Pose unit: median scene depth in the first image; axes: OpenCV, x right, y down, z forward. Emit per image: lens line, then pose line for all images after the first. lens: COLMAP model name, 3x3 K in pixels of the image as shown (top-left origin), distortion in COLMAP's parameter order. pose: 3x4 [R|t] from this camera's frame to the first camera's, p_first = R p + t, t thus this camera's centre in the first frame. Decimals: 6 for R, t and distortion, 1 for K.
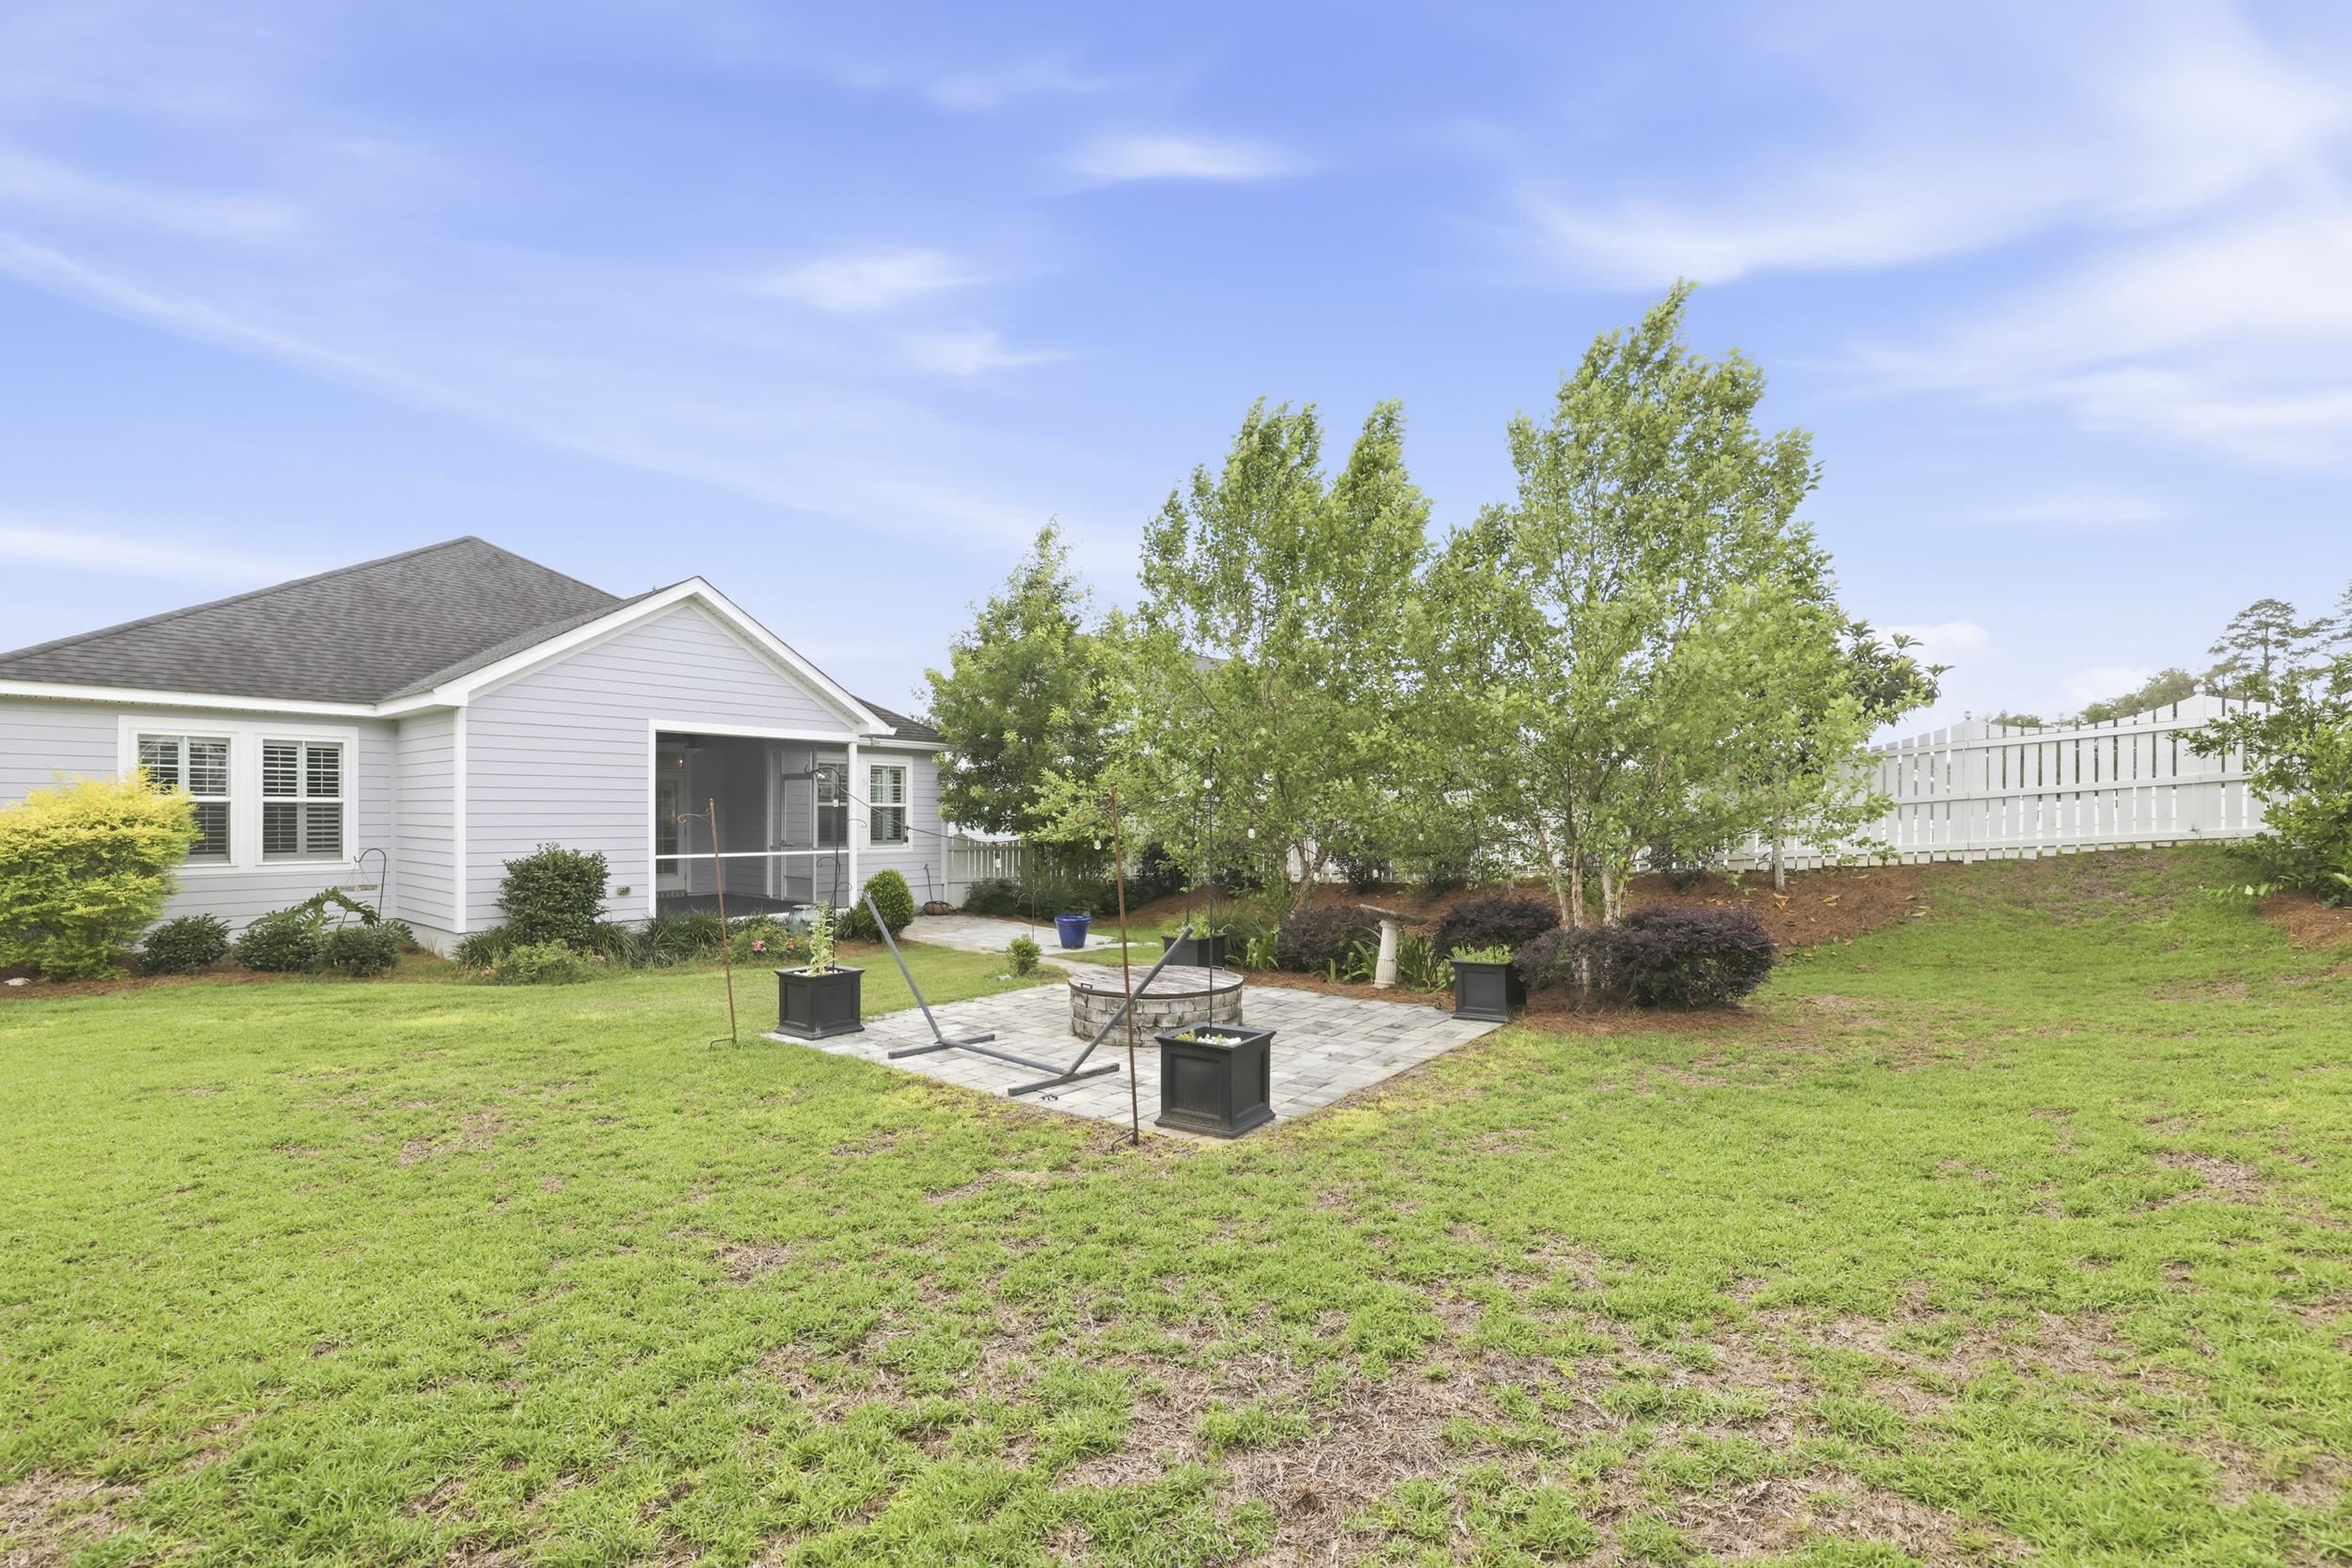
lens RADIAL K [[1050.6, 0, 1182.8], [0, 1050.6, 818.5], [0, 0, 1]] dist [-0.042797, 0.016727]
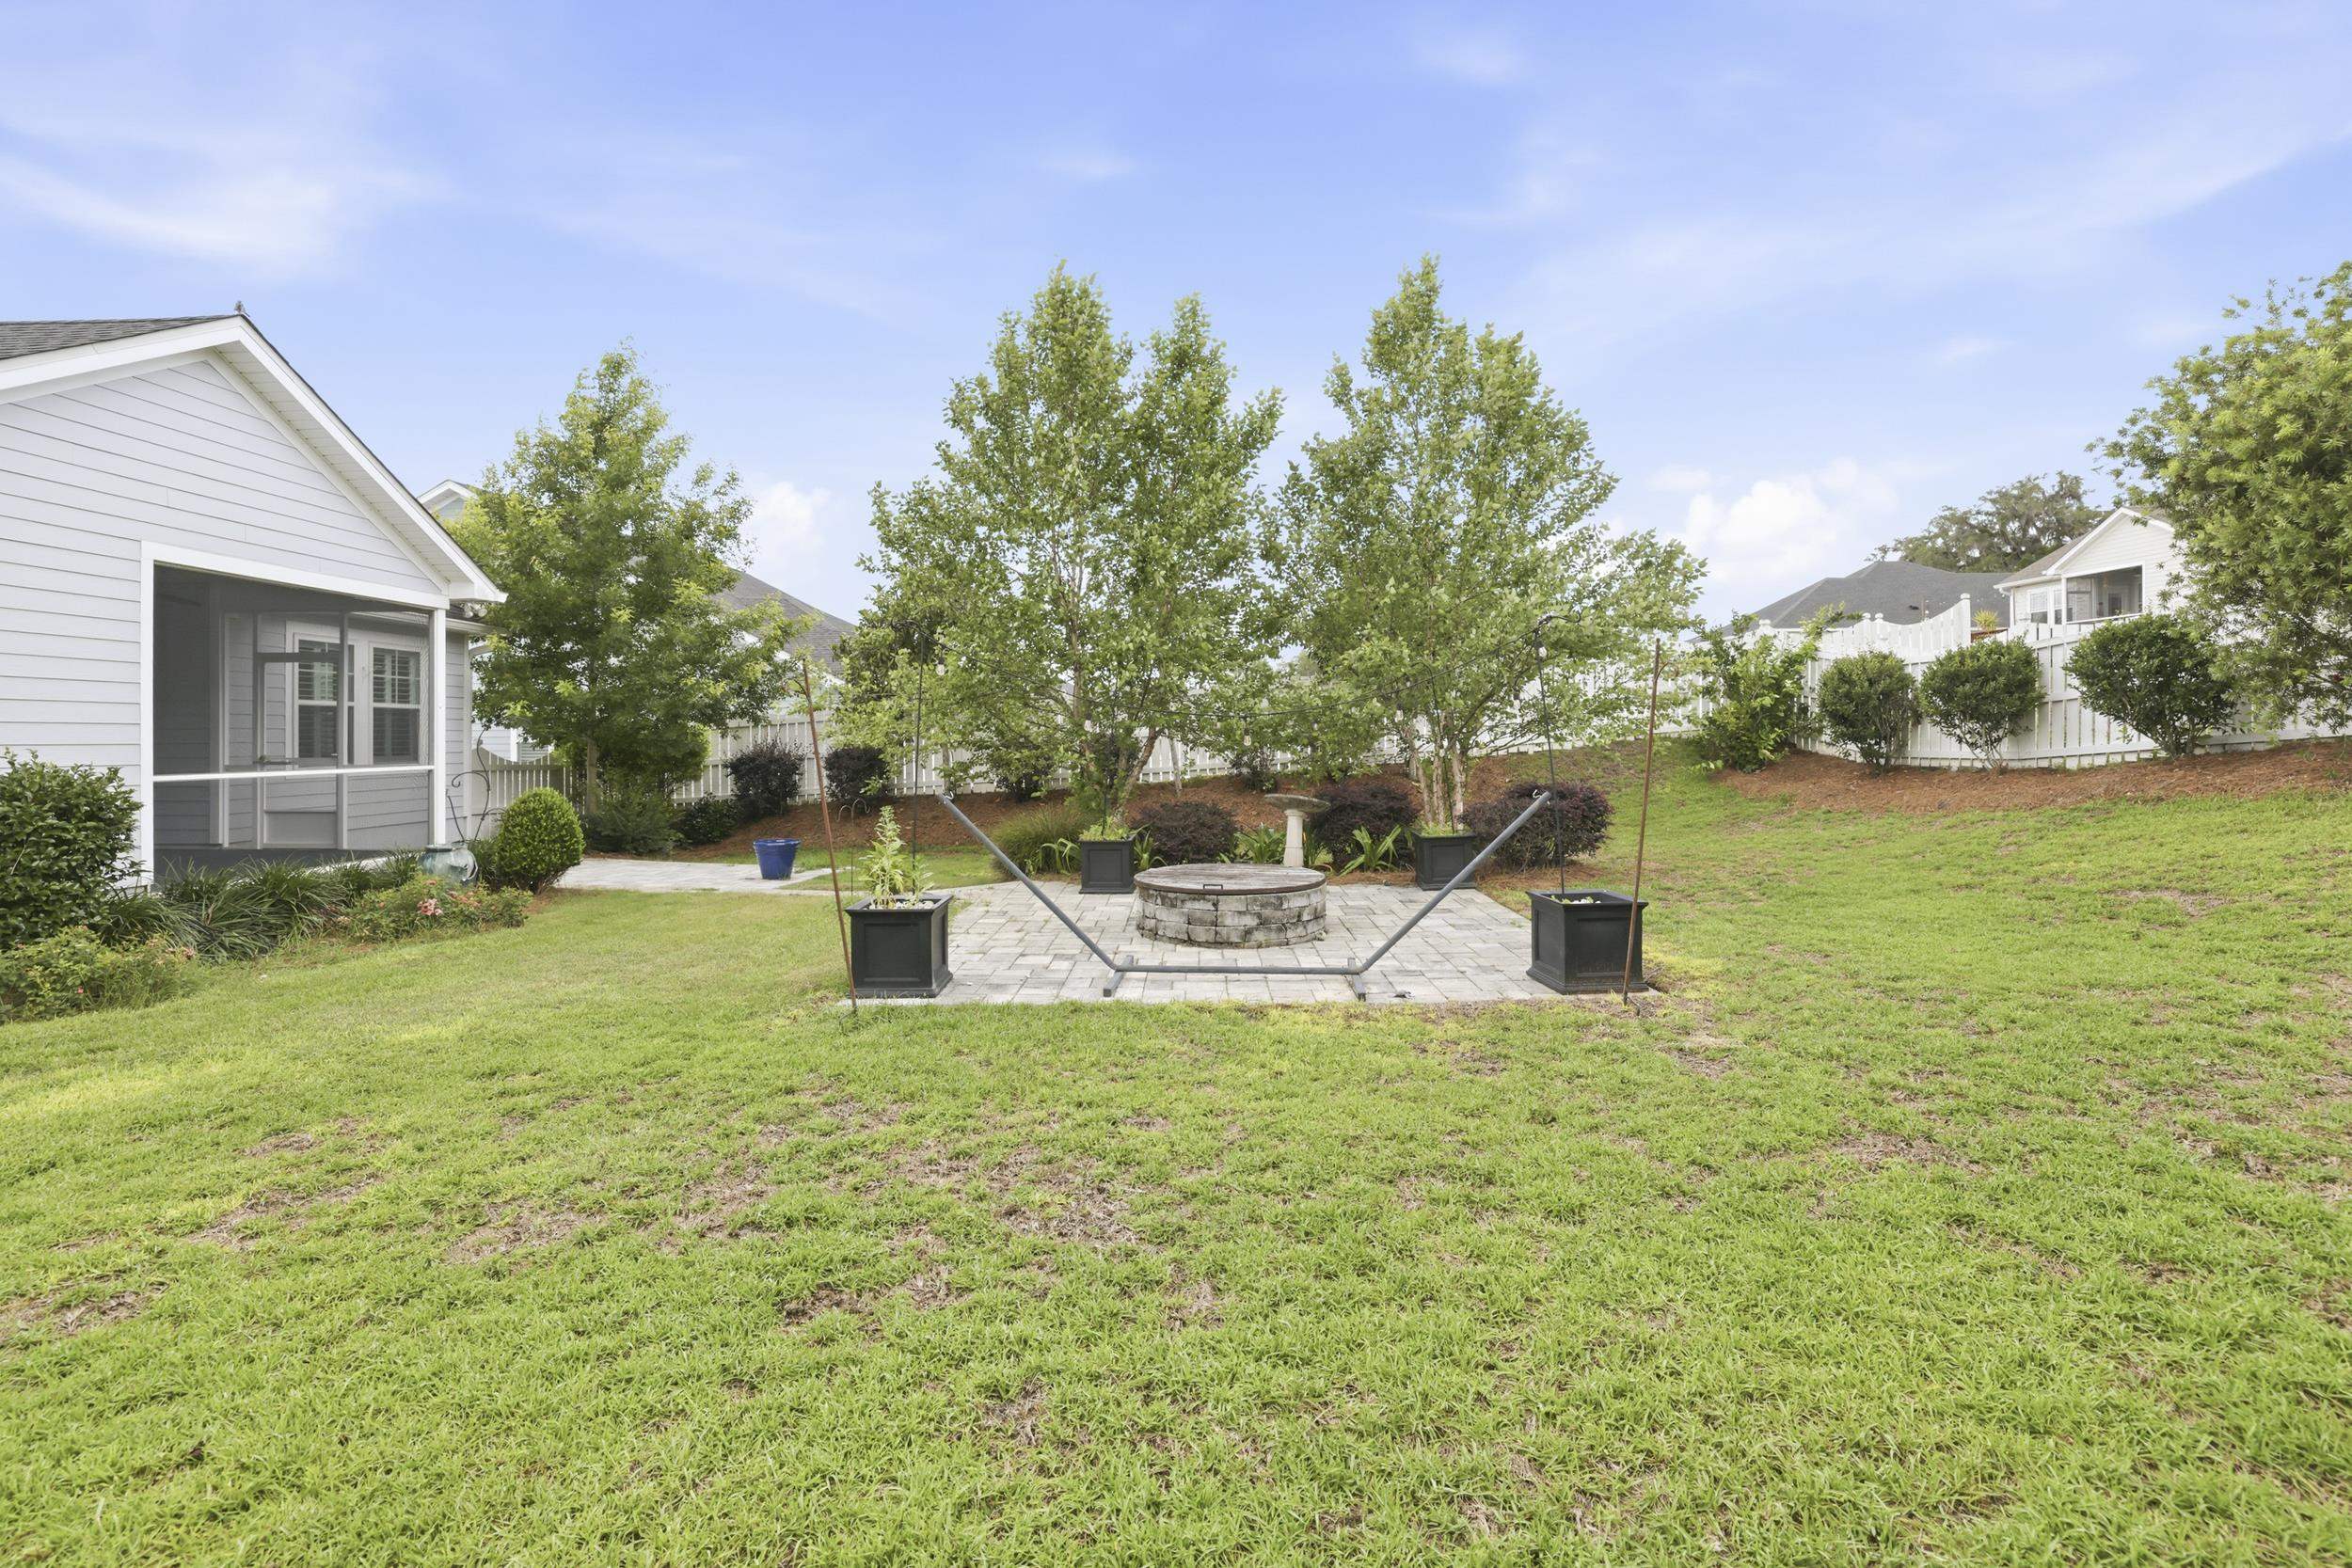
lens RADIAL K [[1050.6, 0, 1181.9], [0, 1050.6, 730.8], [0, 0, 1]] dist [-0.042797, 0.016727]
pose [[0.798369, -0.005319, 0.602144, -0.584936], [0.011658, 0.999910, -0.006624, 0.031492], [-0.602055, 0.012308, 0.798360, 0.285741]]
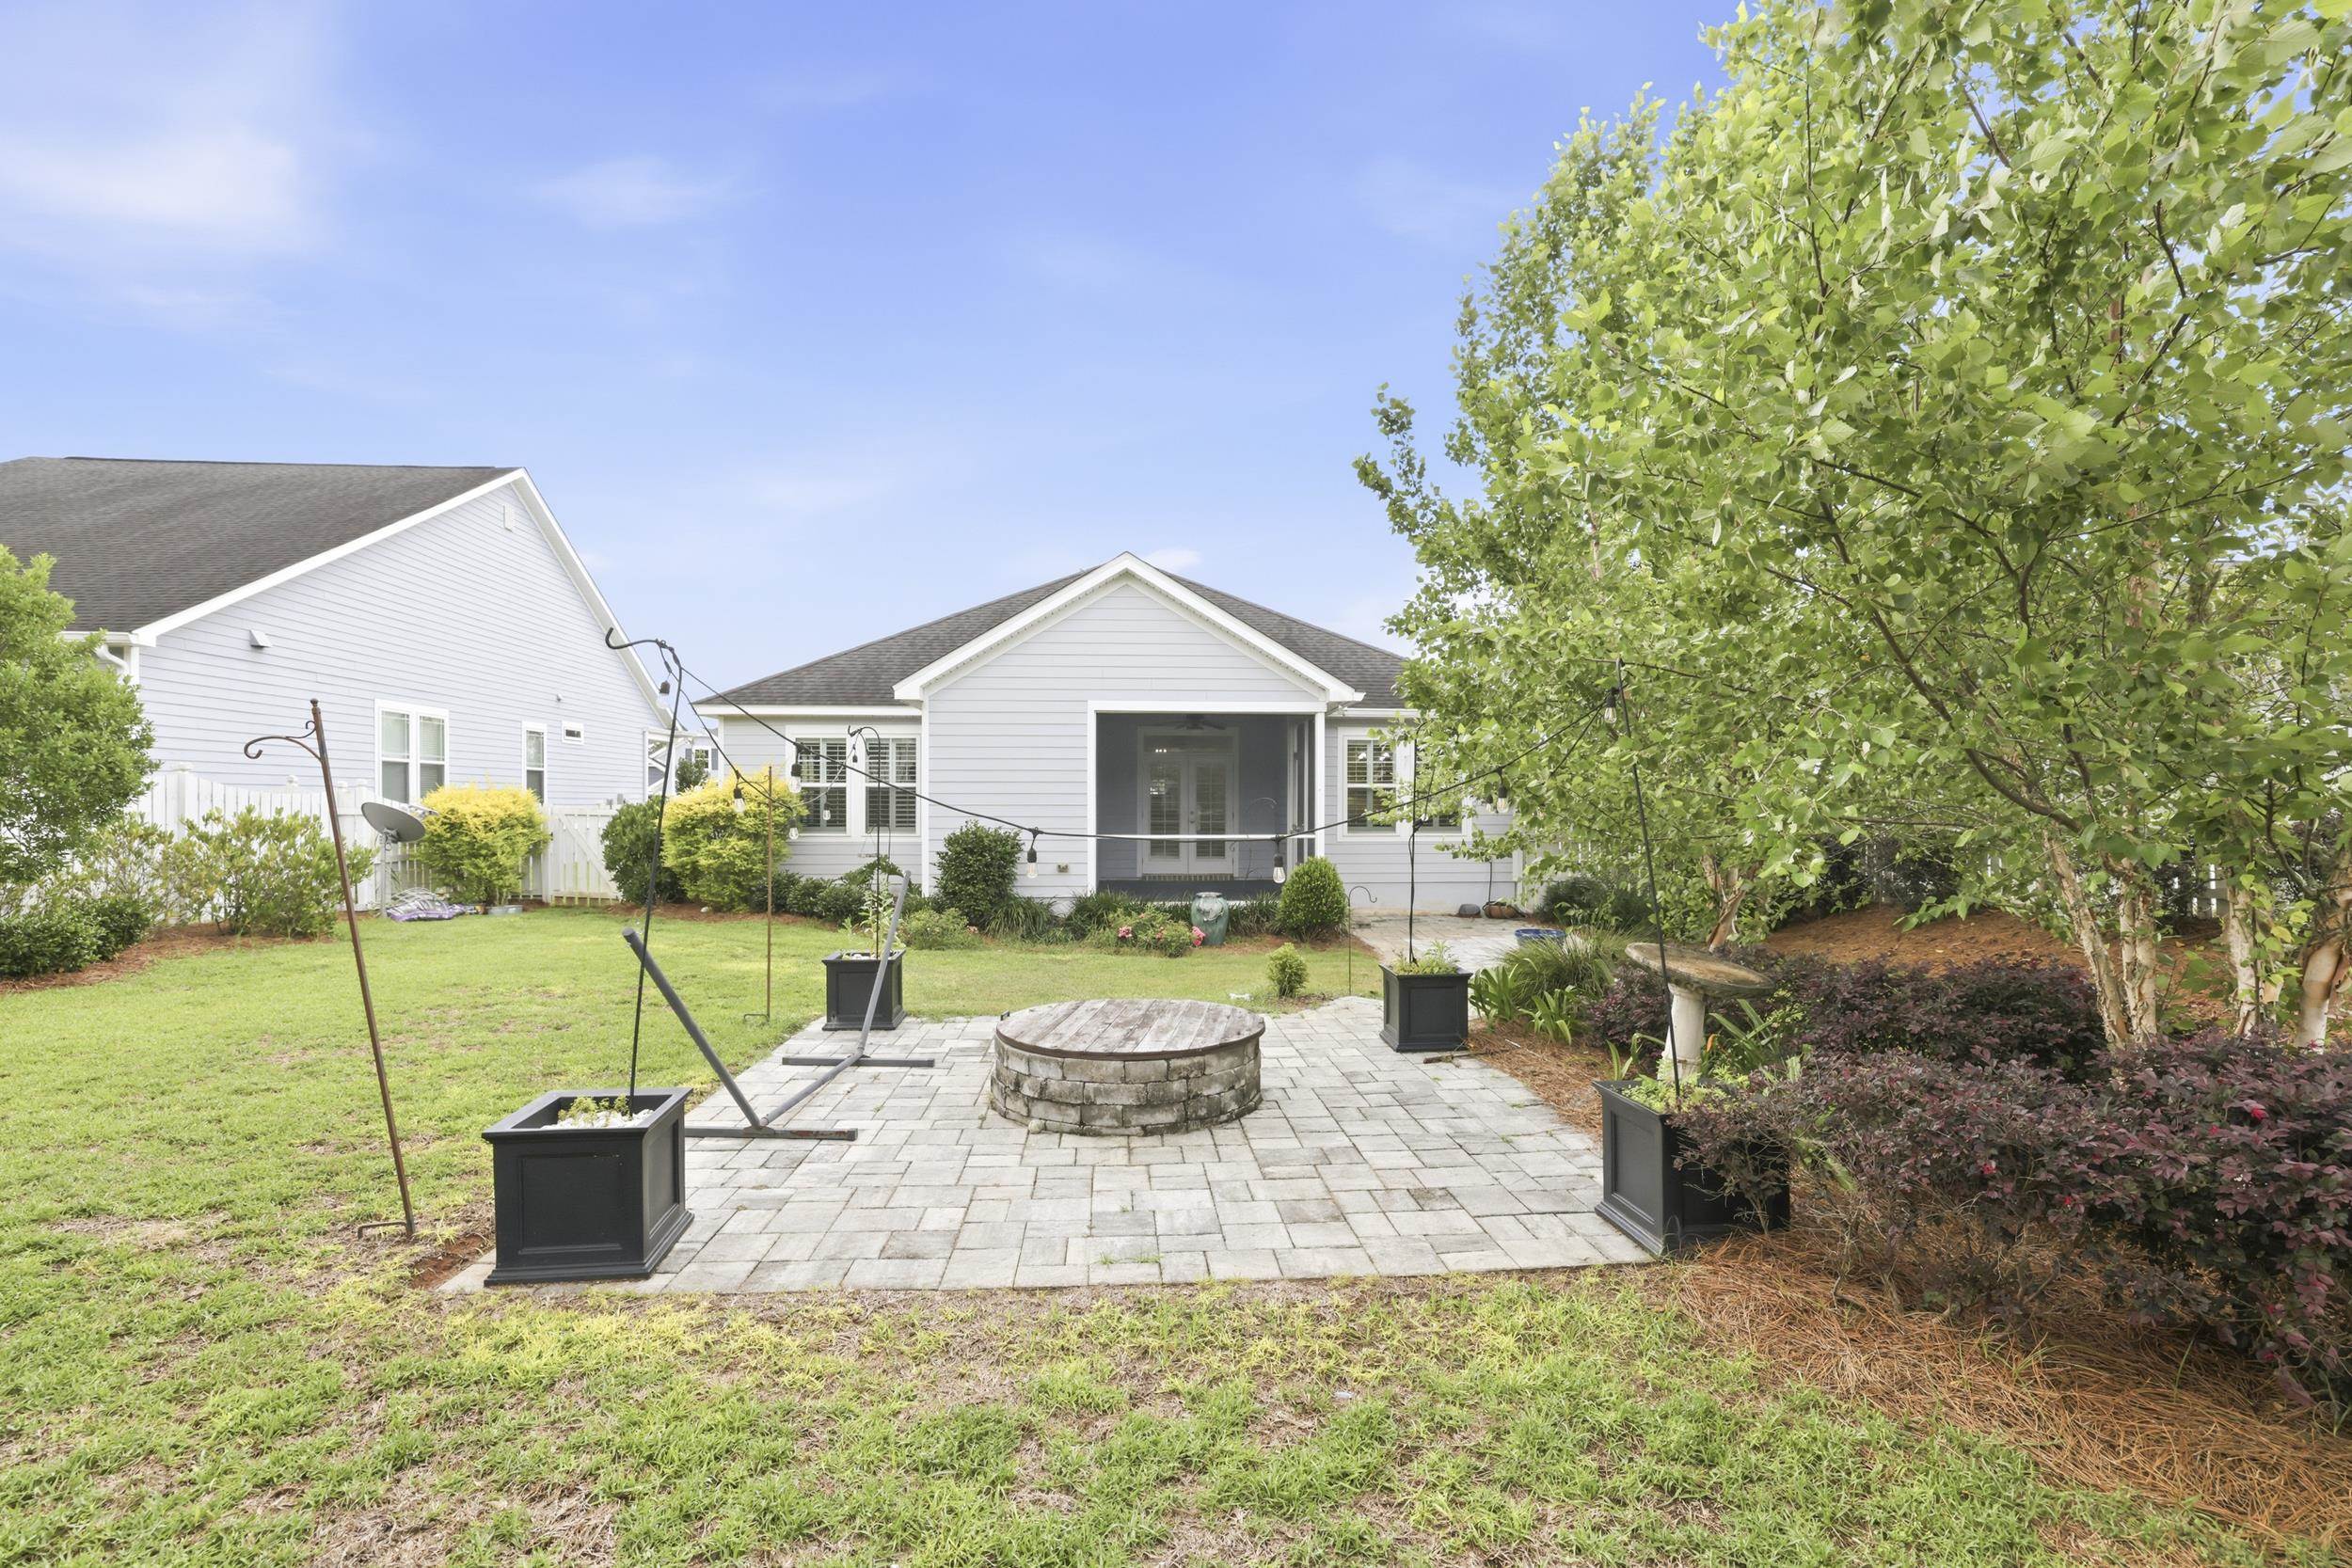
lens RADIAL K [[1050.6, 0, 1182.4], [0, 1050.6, 828.3], [0, 0, 1]] dist [-0.042797, 0.016727]
pose [[0.661345, 0.012630, -0.749975, 0.473169], [-0.004504, 0.999907, 0.012867, 0.023088], [0.750068, -0.005132, 0.661341, 0.580373]]
